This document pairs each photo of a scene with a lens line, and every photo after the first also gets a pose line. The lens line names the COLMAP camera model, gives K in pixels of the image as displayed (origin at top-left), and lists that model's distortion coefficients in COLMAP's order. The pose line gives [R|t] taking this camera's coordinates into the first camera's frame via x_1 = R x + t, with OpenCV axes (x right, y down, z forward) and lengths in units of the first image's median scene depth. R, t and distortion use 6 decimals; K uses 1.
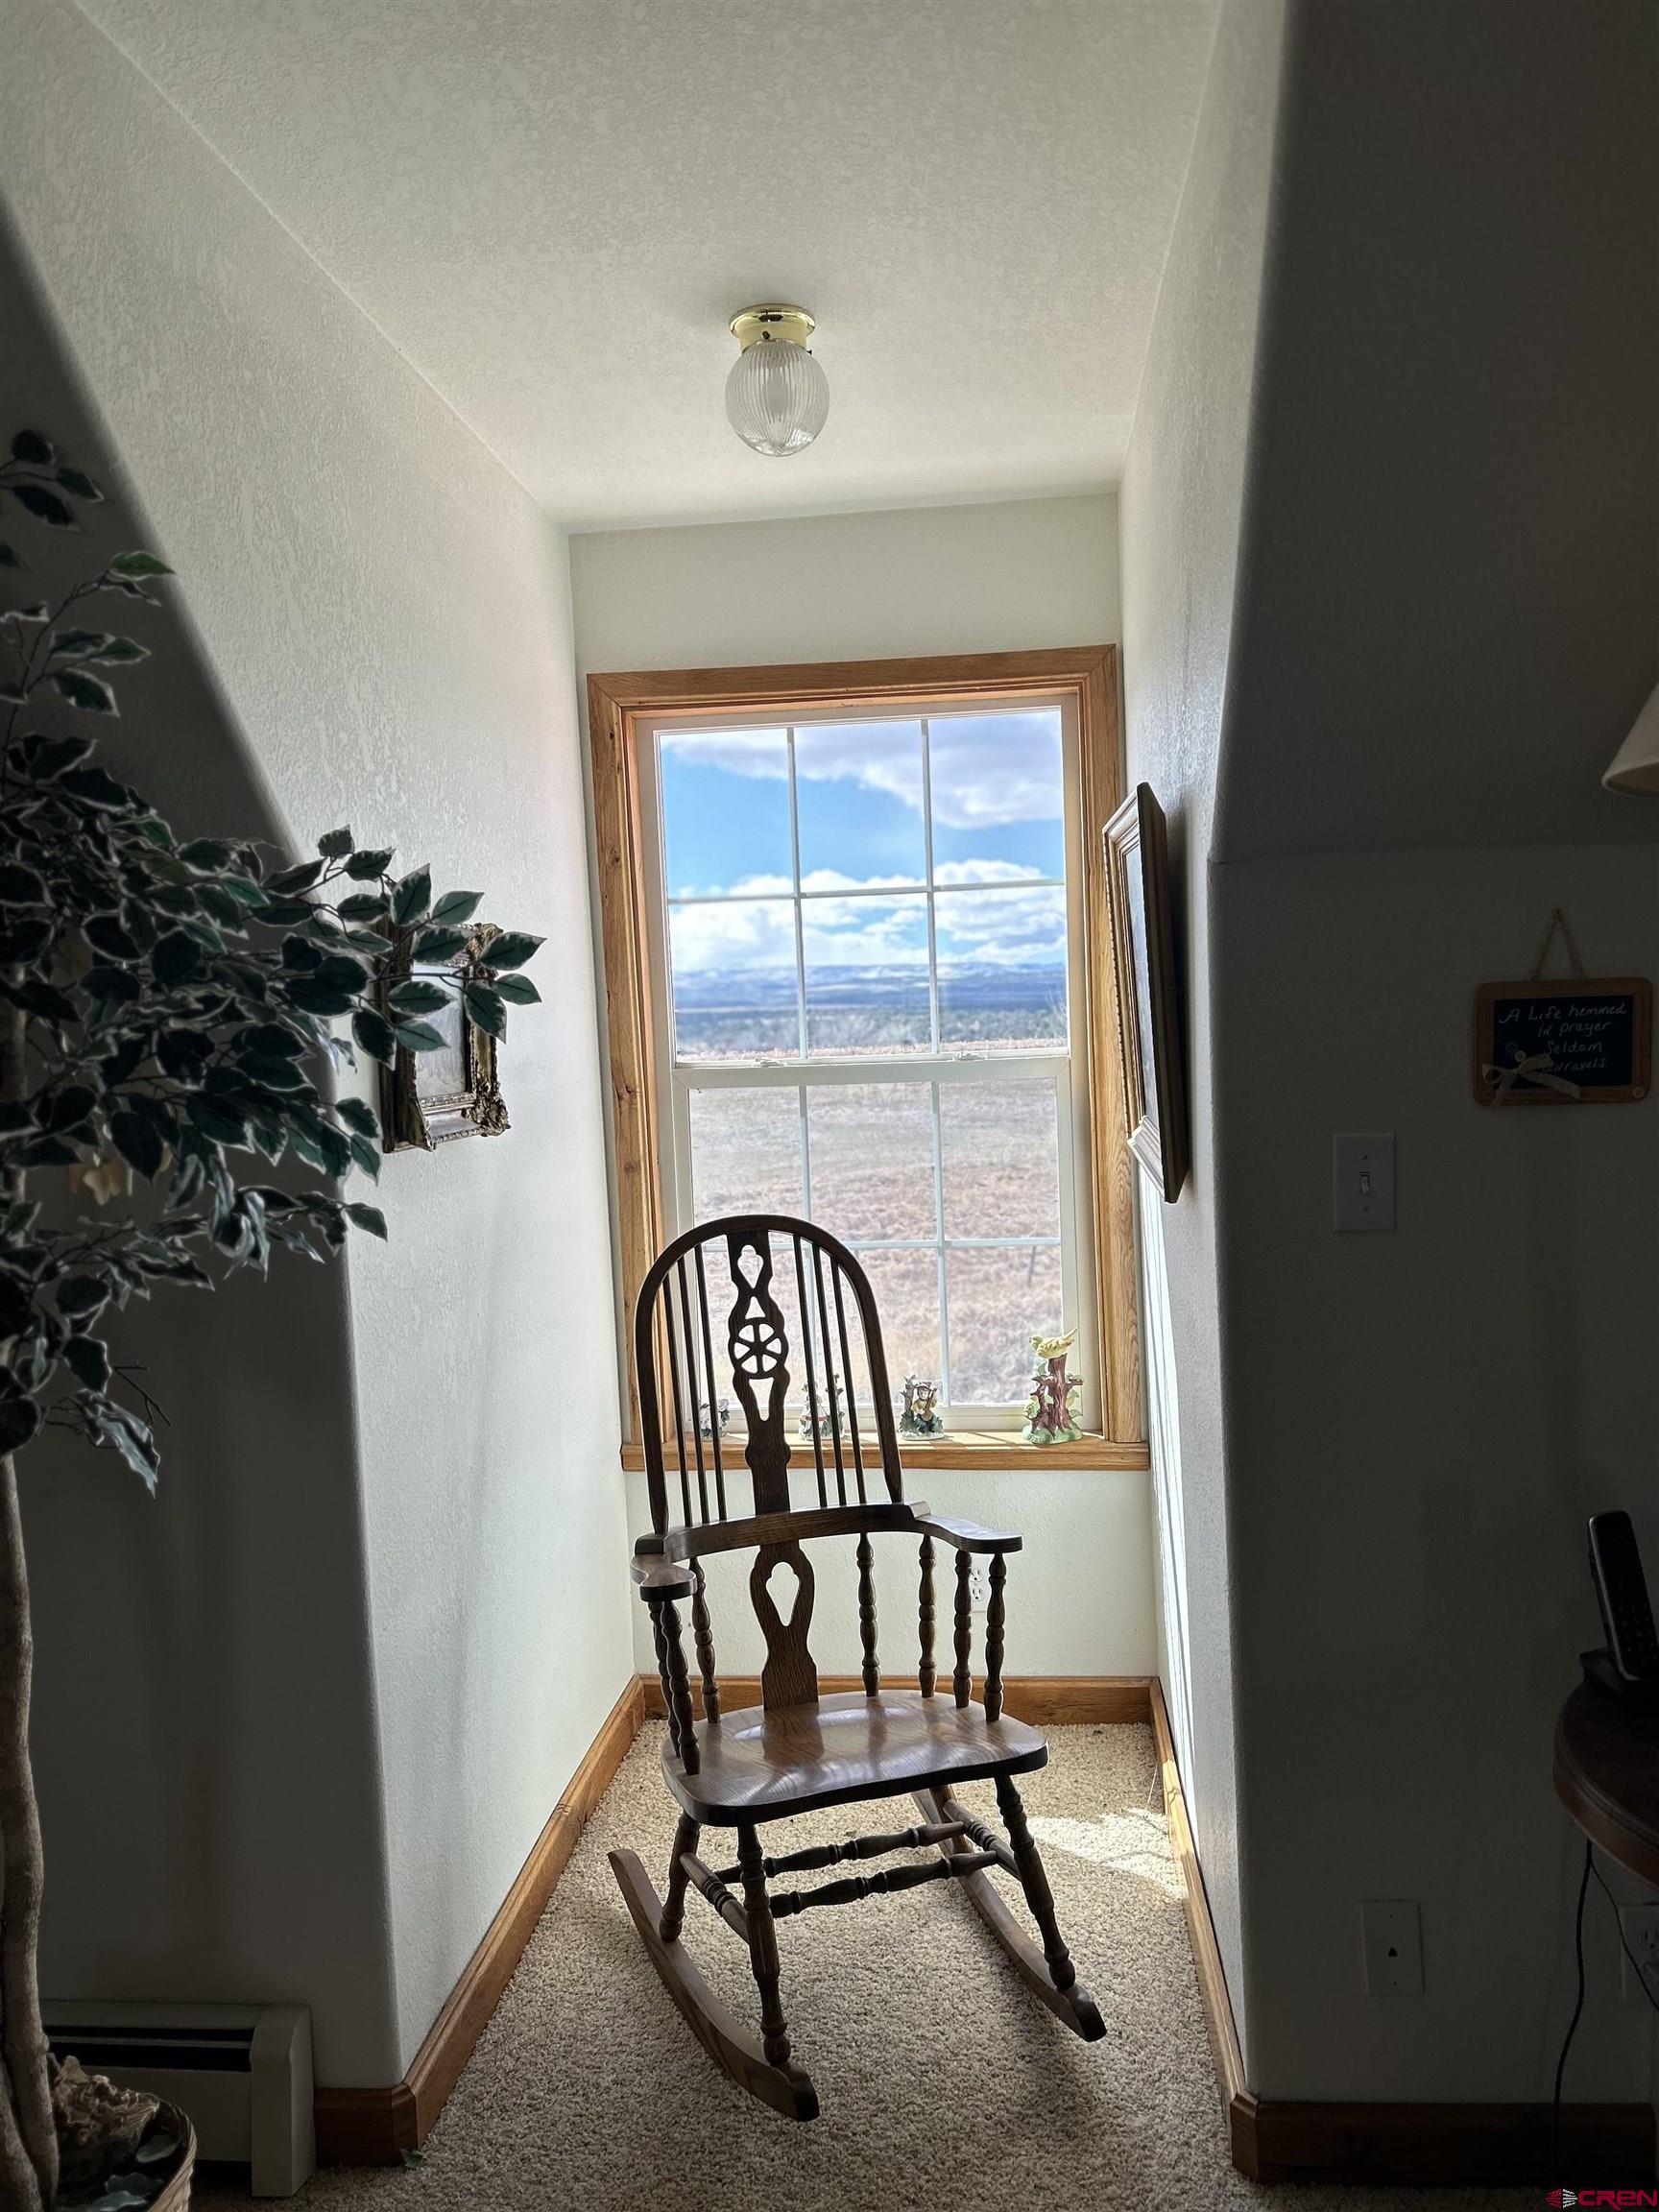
lens RADIAL K [[1659.4, 0, 829.5], [0, 1659.4, 1106.0], [0, 0, 1]] dist [0.096634, -0.117693]
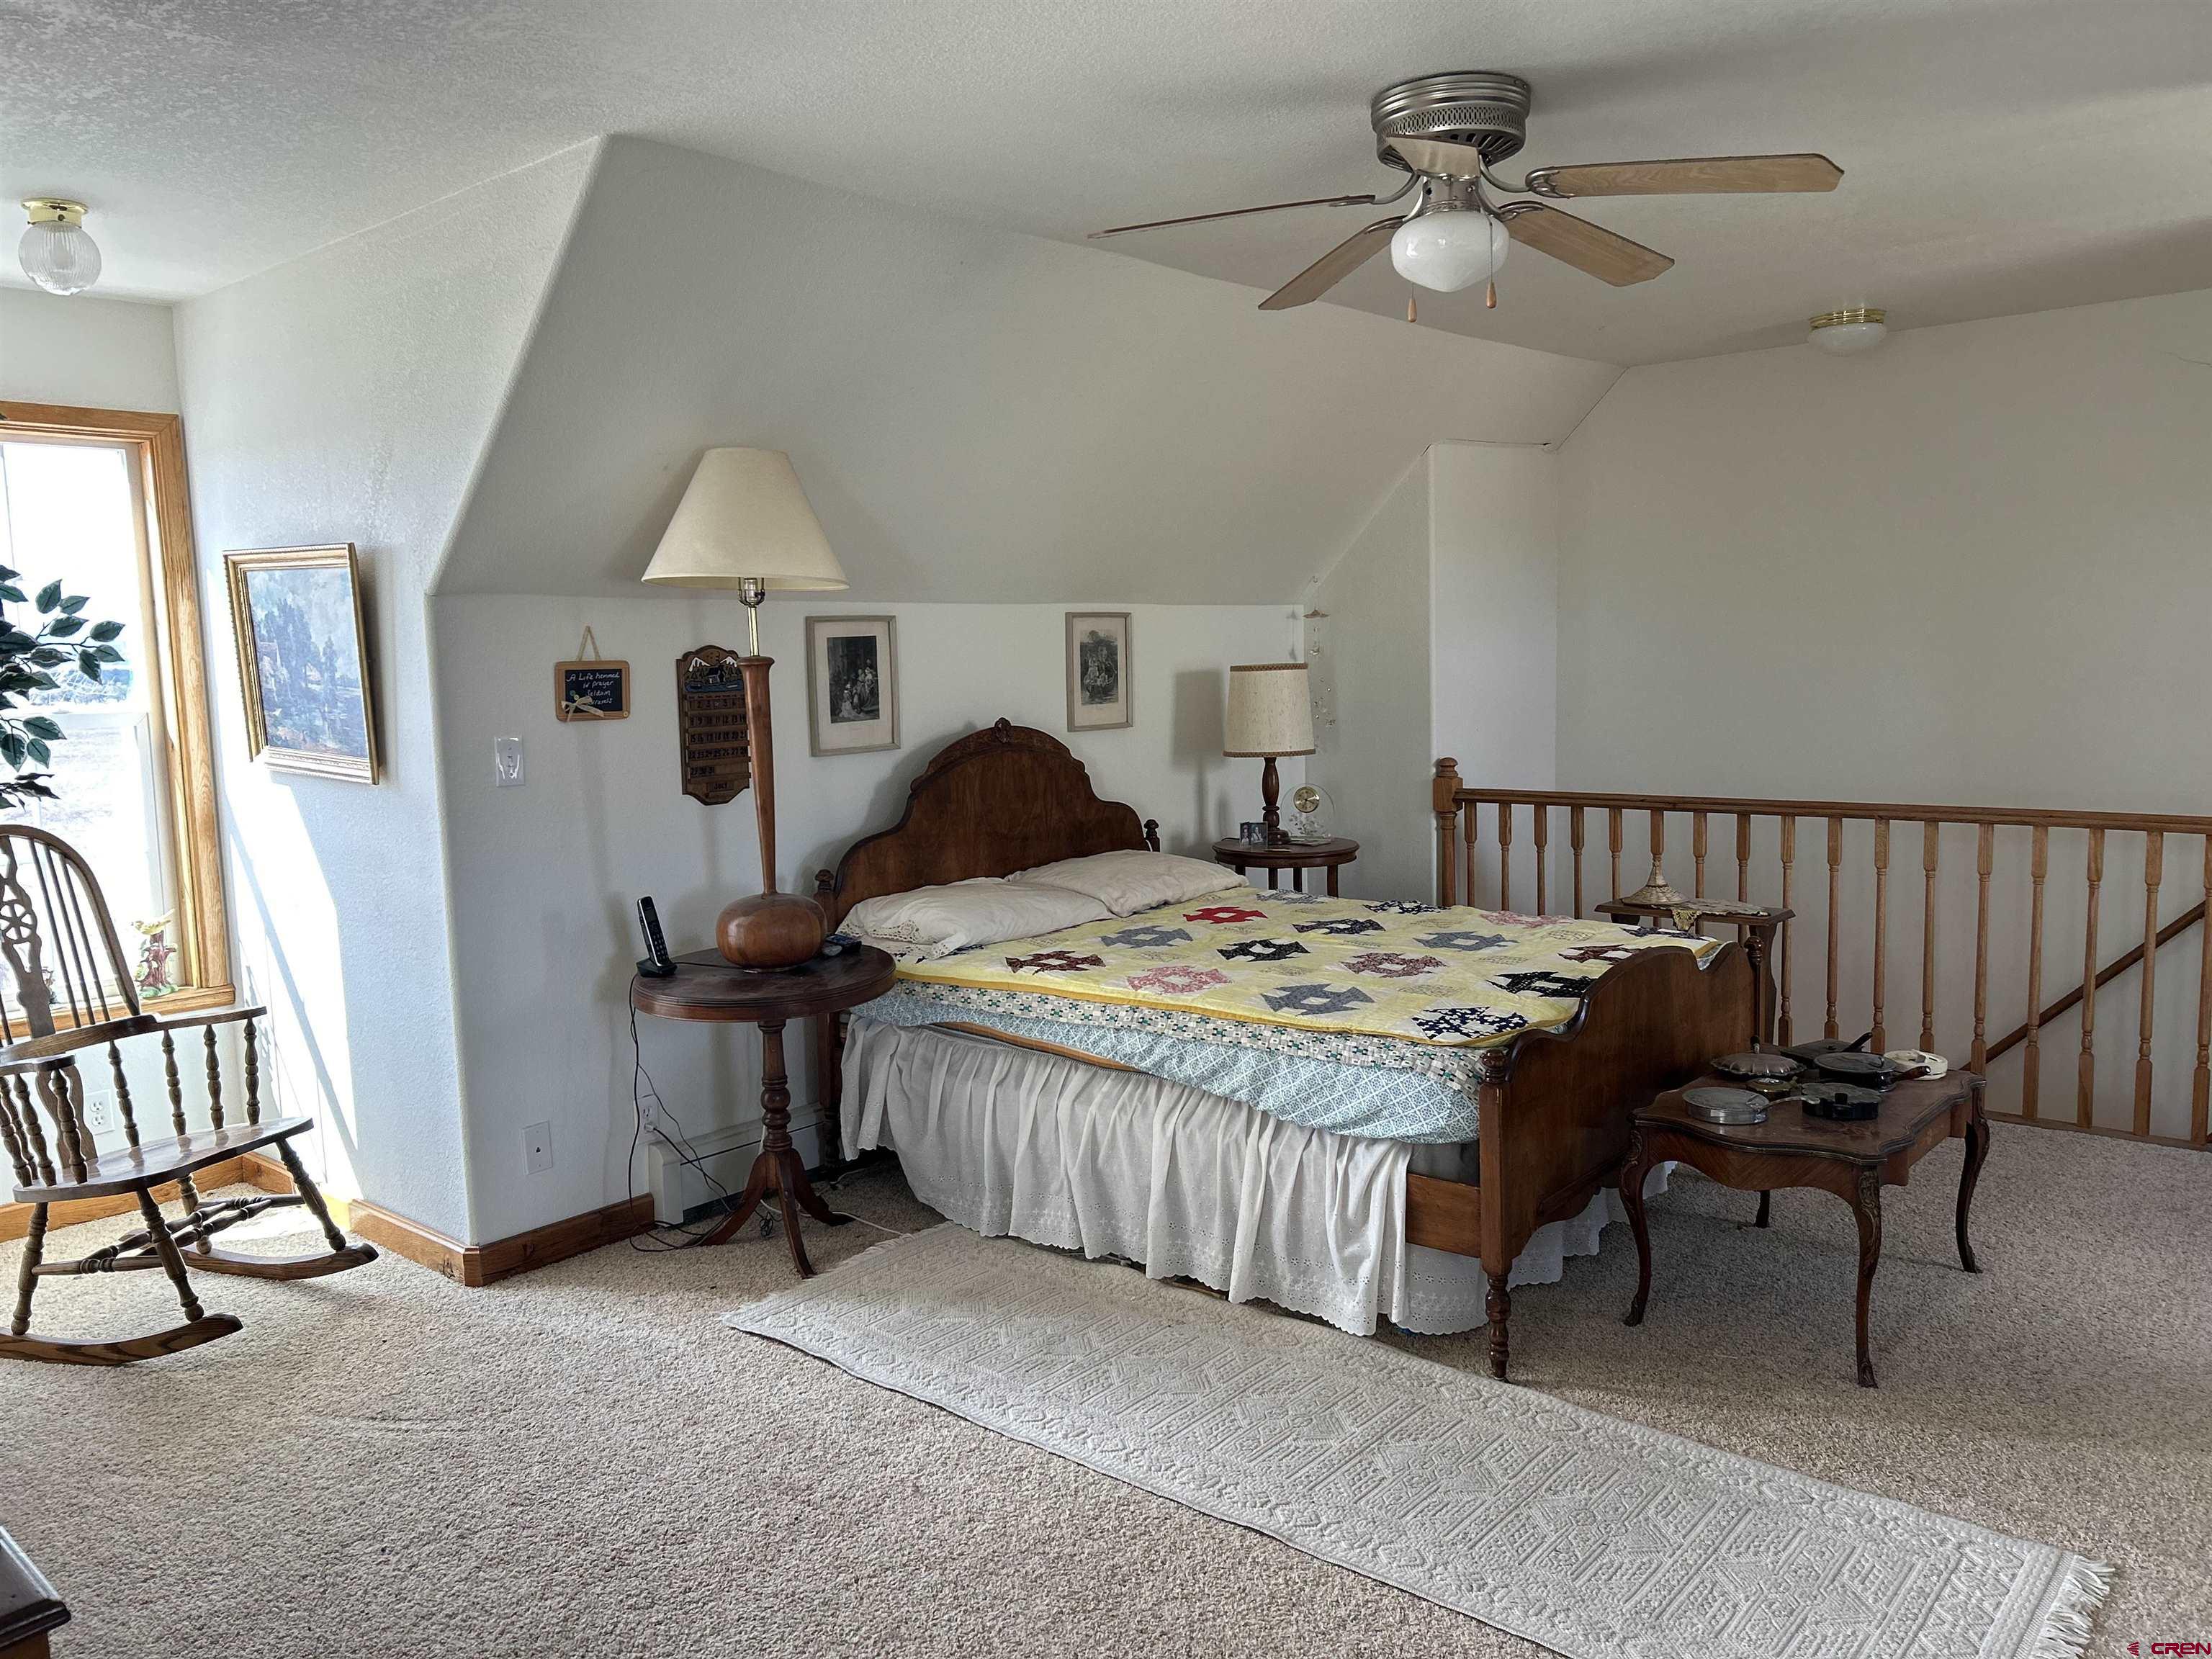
lens RADIAL K [[1659.4, 0, 1106.0], [0, 1659.4, 829.5], [0, 0, 1]] dist [0.096634, -0.117693]
pose [[0.588453, -0.064999, 0.805915, -0.635669], [0.047388, 0.997823, 0.045876, 0.050021], [-0.807142, 0.011195, 0.590252, -0.540836]]
